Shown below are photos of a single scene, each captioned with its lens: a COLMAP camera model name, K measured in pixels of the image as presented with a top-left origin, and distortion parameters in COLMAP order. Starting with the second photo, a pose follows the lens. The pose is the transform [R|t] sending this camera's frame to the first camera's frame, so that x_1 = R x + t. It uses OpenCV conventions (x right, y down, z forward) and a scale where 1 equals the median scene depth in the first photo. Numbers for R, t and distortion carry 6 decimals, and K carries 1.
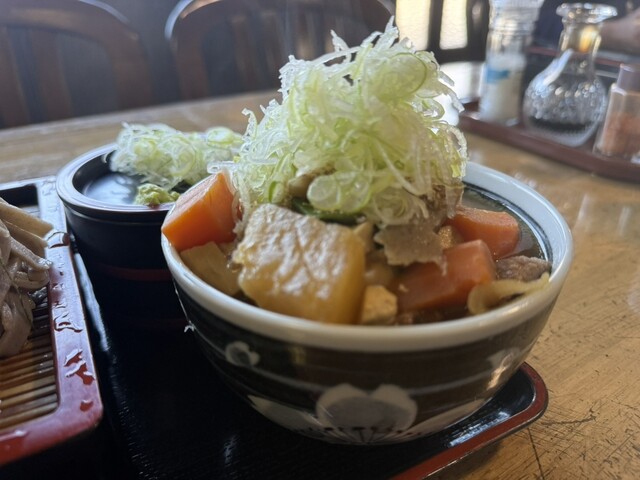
lens RADIAL K [[461.6, 0, 320.0], [0, 461.6, 240.0], [0, 0, 1]] dist [0.029463, -0.078691]
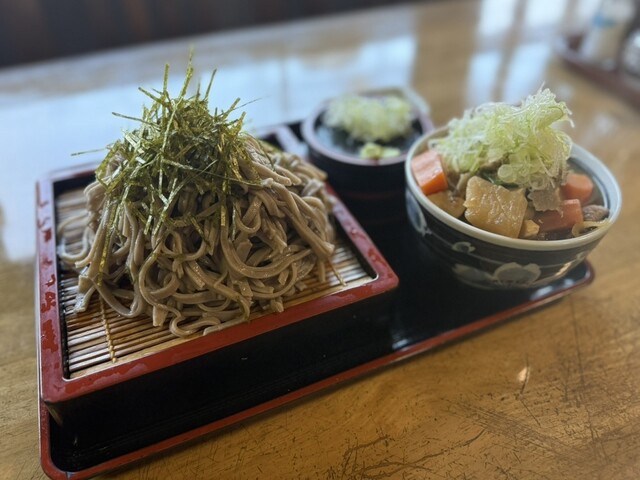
lens RADIAL K [[461.6, 0, 320.0], [0, 461.6, 240.0], [0, 0, 1]] dist [0.029463, -0.078691]
pose [[0.997896, 0.052443, -0.038113, -0.740610], [-0.041726, 0.969498, 0.241520, -0.284091], [0.049617, -0.239422, 0.969647, -1.142661]]
